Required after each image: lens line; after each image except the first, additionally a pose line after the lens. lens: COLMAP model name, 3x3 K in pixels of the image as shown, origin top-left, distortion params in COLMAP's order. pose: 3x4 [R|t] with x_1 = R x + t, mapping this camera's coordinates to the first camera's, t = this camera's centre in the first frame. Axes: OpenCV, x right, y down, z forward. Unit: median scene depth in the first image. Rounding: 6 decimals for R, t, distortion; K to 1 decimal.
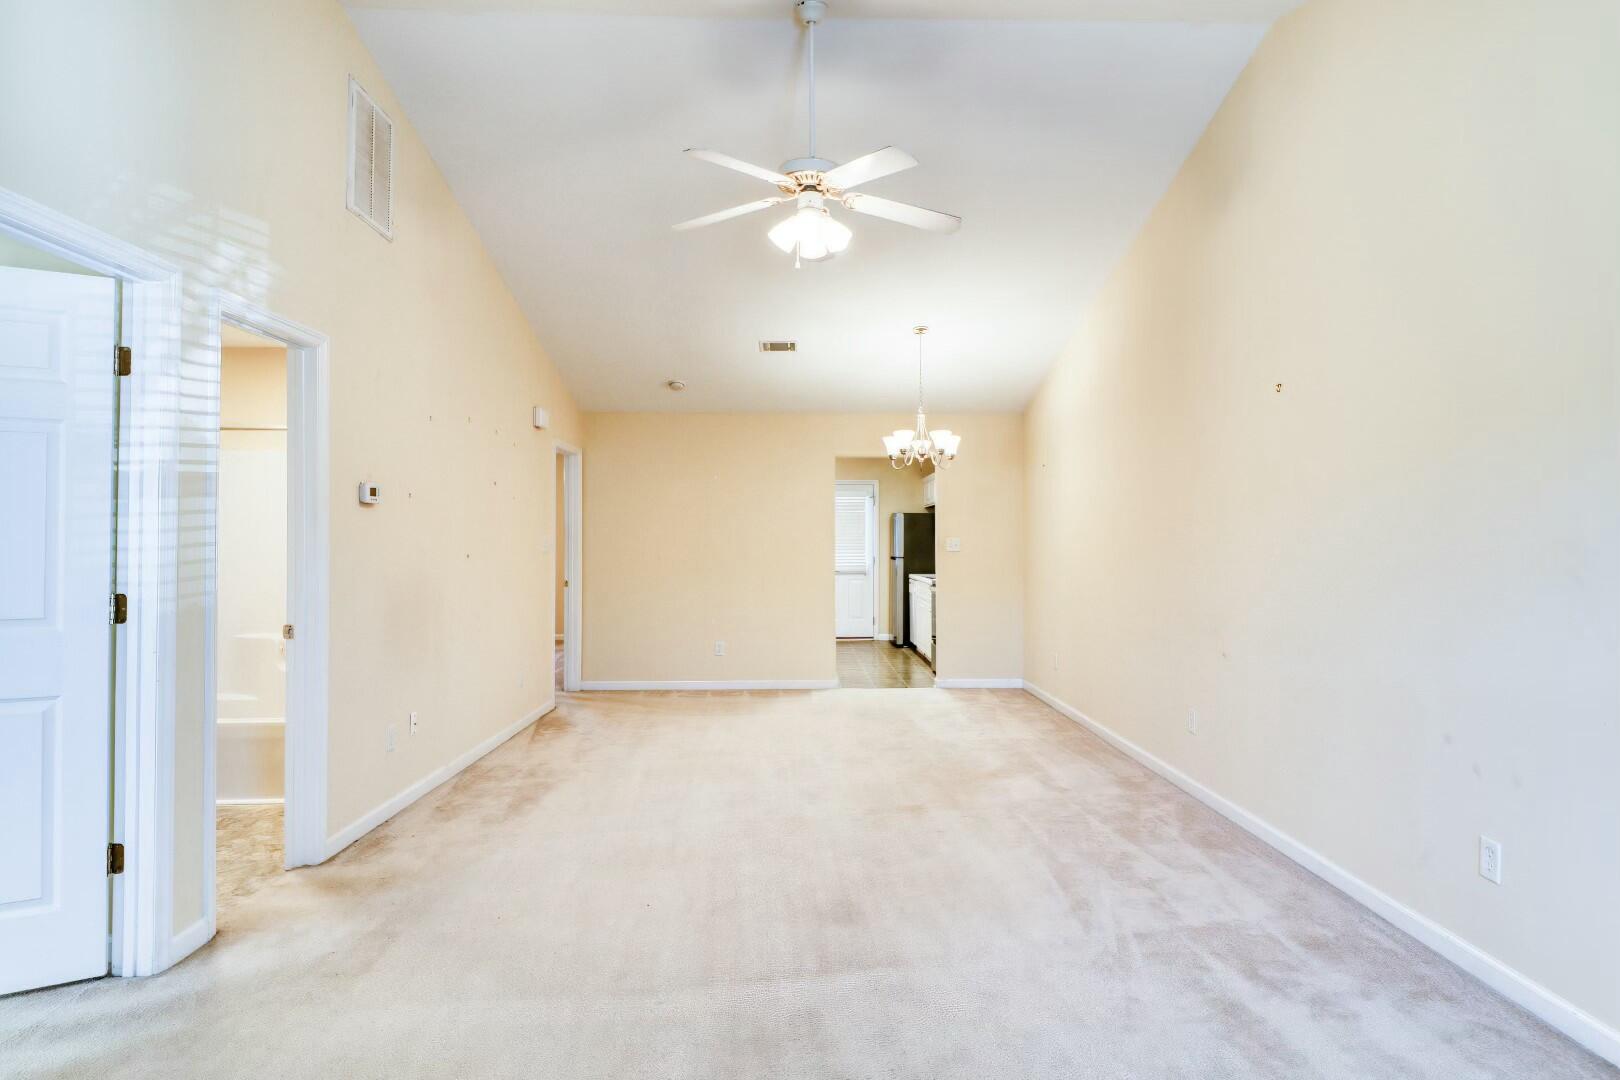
lens RADIAL K [[920.6, 0, 810.0], [0, 920.6, 540.0], [0, 0, 1]] dist [0.002149, -0.003877]
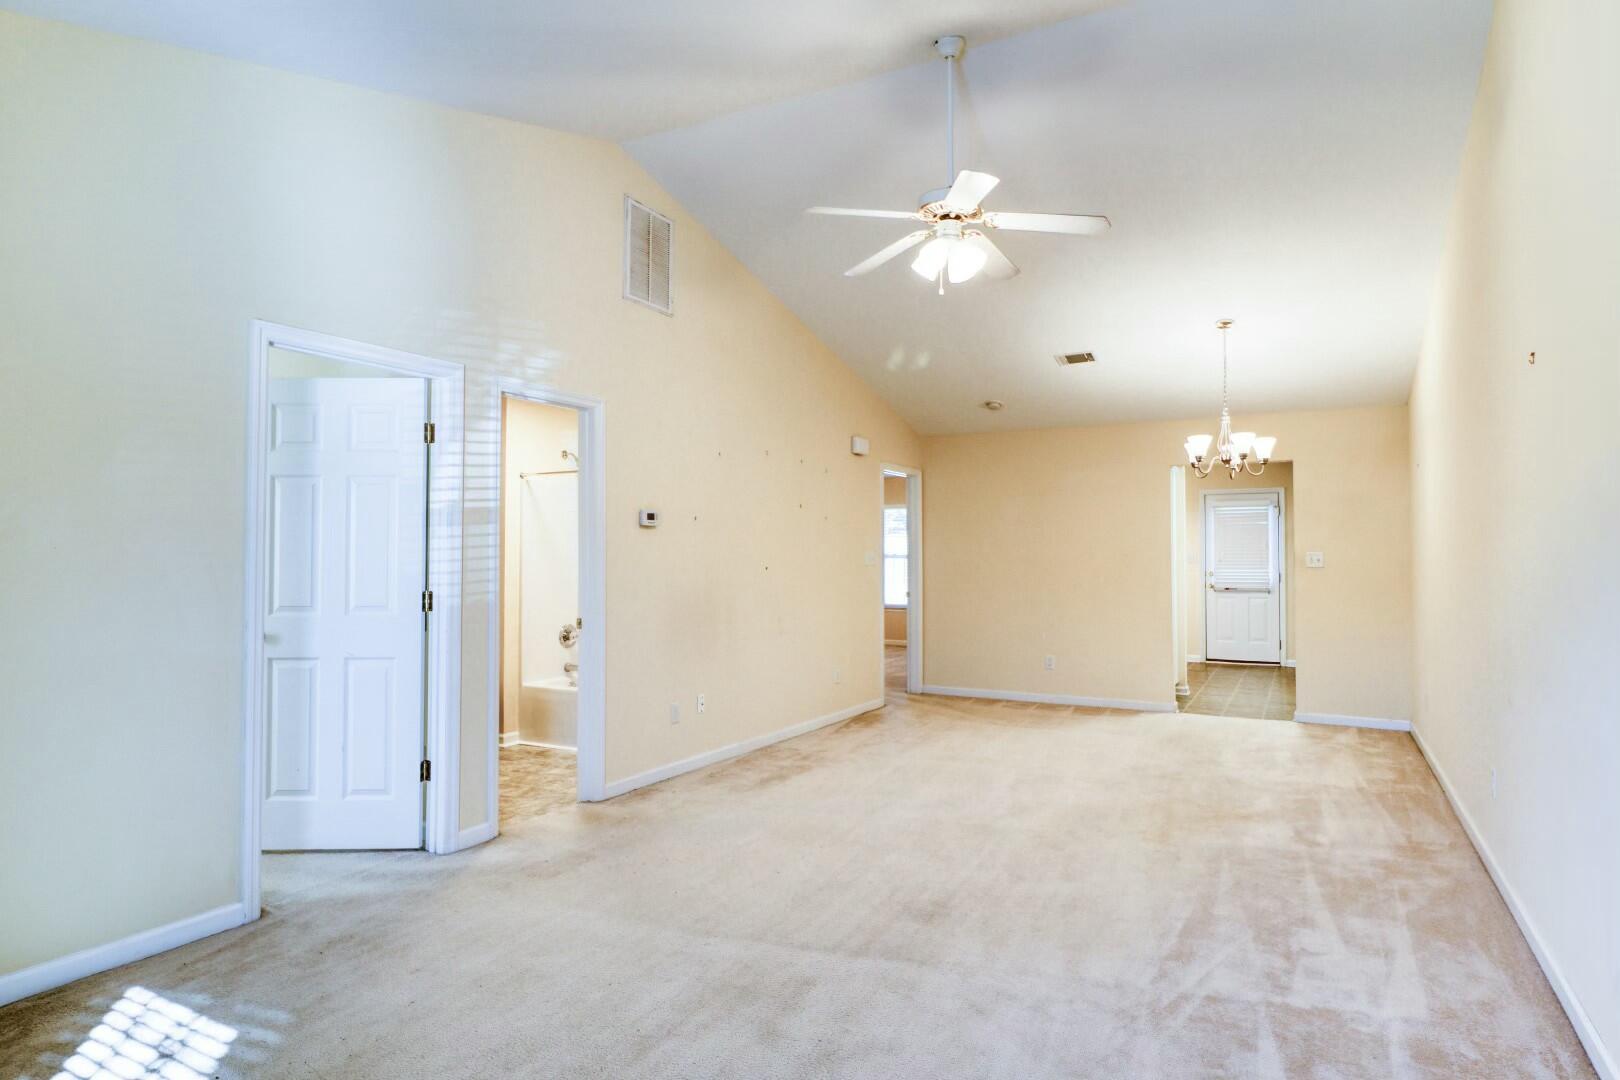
lens RADIAL K [[897.7, 0, 810.9], [0, 897.7, 552.8], [0, 0, 1]] dist [0.004300, -0.001636]
pose [[0.866591, -0.001528, -0.499016, 0.377245], [0.000683, 0.999998, -0.001875, -0.000089], [0.499018, 0.001284, 0.866590, 0.043536]]
